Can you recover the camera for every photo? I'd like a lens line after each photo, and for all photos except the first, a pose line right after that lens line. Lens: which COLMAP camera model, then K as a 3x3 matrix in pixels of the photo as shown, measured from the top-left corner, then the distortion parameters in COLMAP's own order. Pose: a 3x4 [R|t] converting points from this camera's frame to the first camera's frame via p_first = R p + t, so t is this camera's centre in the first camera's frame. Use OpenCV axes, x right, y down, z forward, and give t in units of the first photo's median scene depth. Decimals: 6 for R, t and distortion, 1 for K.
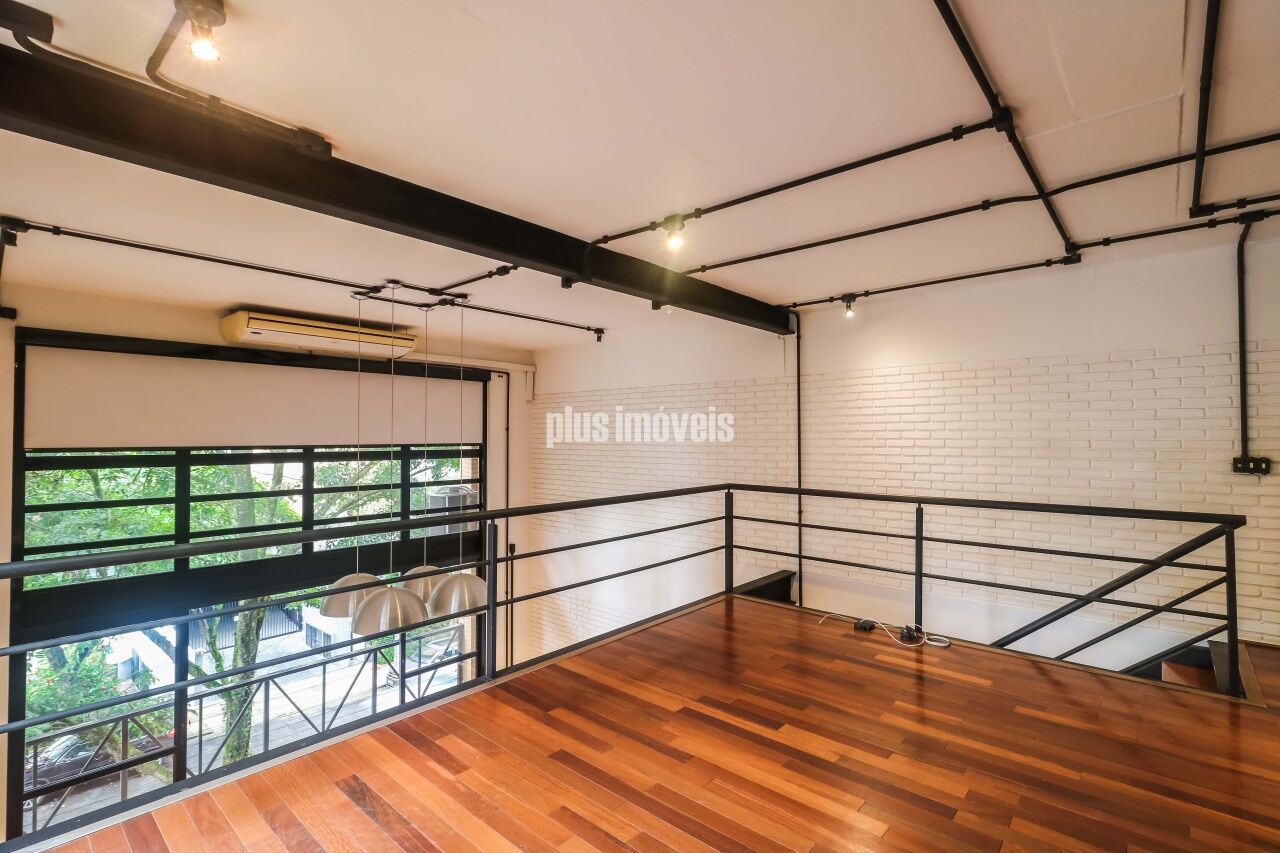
lens RADIAL K [[590.0, 0, 651.8], [0, 590.0, 425.9], [0, 0, 1]] dist [0.001758, -0.001192]
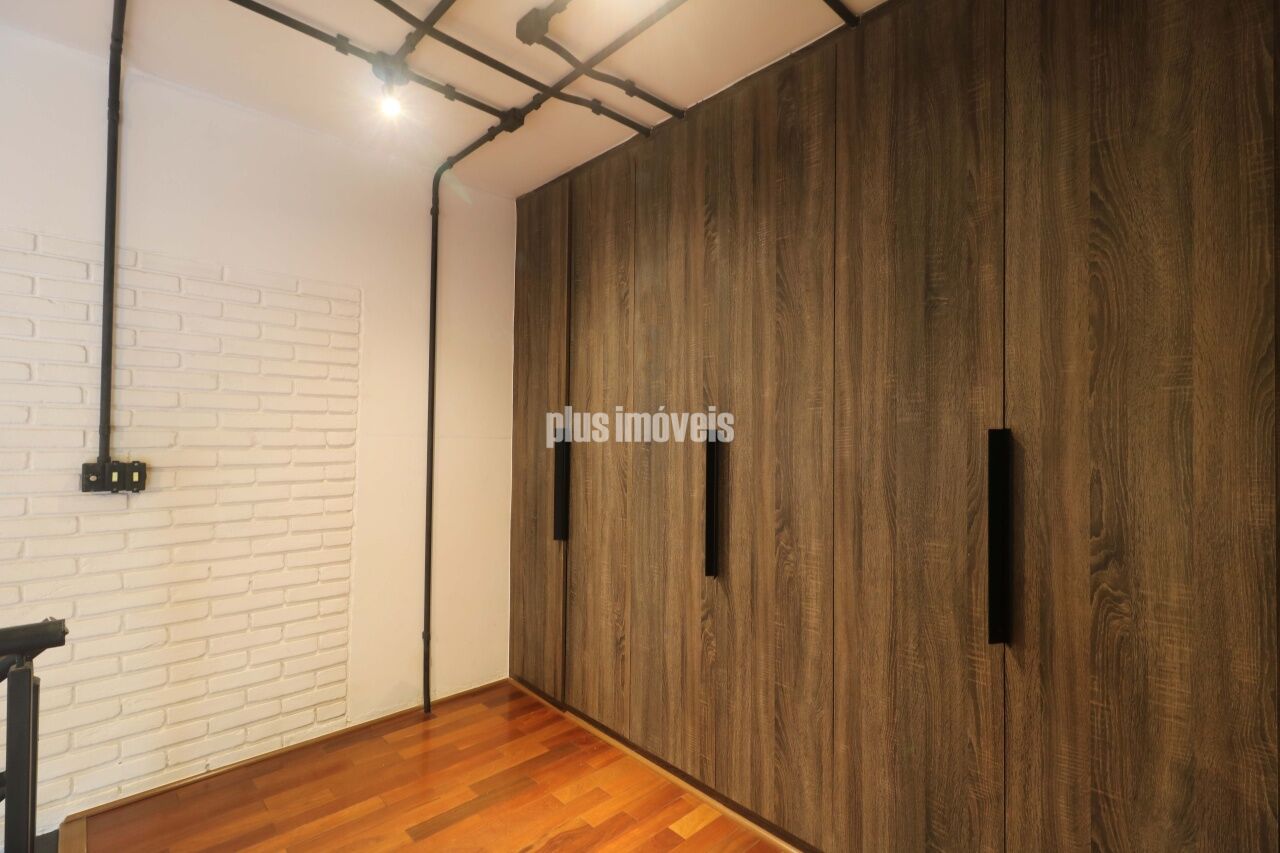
lens RADIAL K [[588.8, 0, 642.6], [0, 588.8, 427.5], [0, 0, 1]] dist [0.000005, -0.001124]
pose [[0.096529, 0.017036, 0.995184, 0.422620], [-0.030928, 0.999422, -0.014109, 0.011690], [-0.994850, -0.029417, 0.097000, 0.376944]]
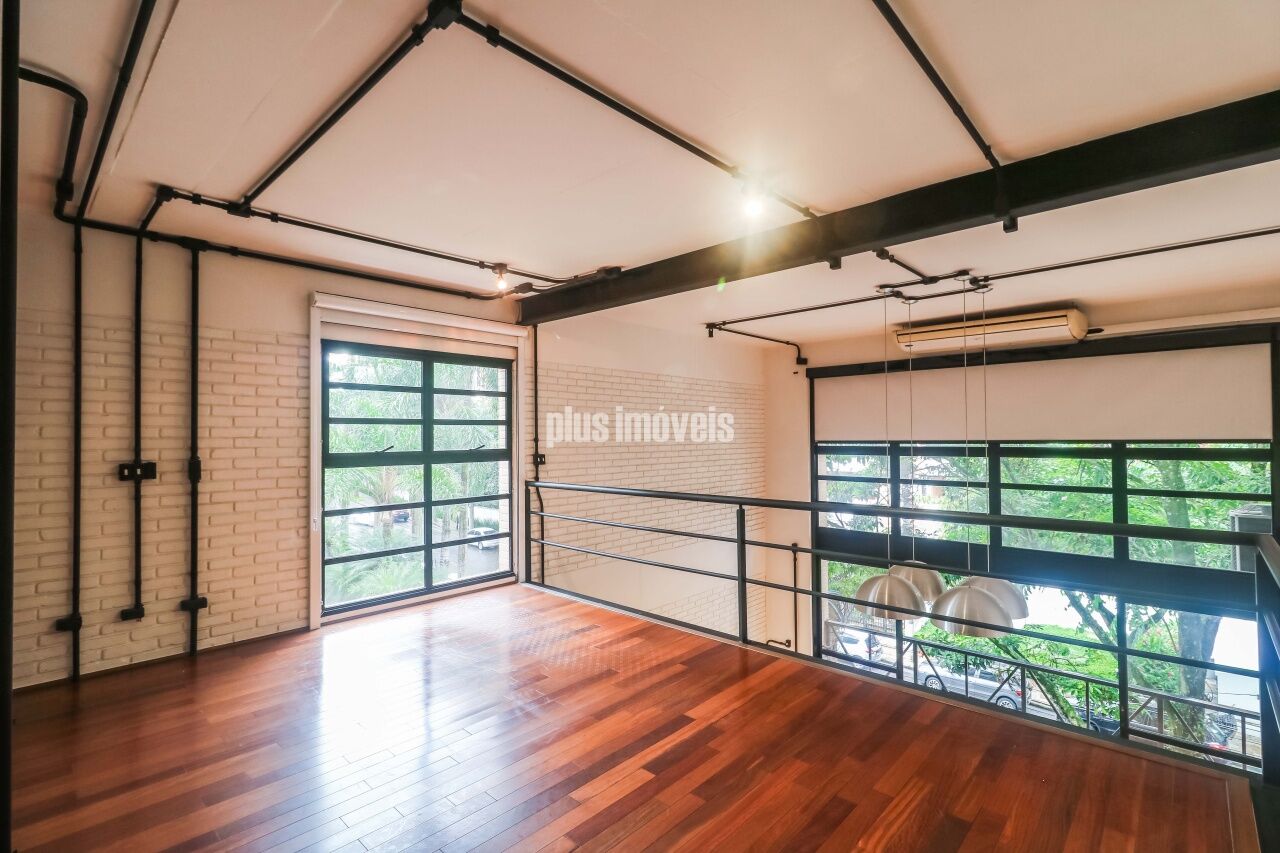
lens RADIAL K [[588.4, 0, 643.5], [0, 588.4, 430.8], [0, 0, 1]] dist [0.000064, -0.000246]
pose [[-0.033116, -0.006736, -0.999429, 0.638358], [0.029733, 0.999528, -0.007722, 0.009011], [0.999009, -0.029972, -0.032900, 0.606266]]
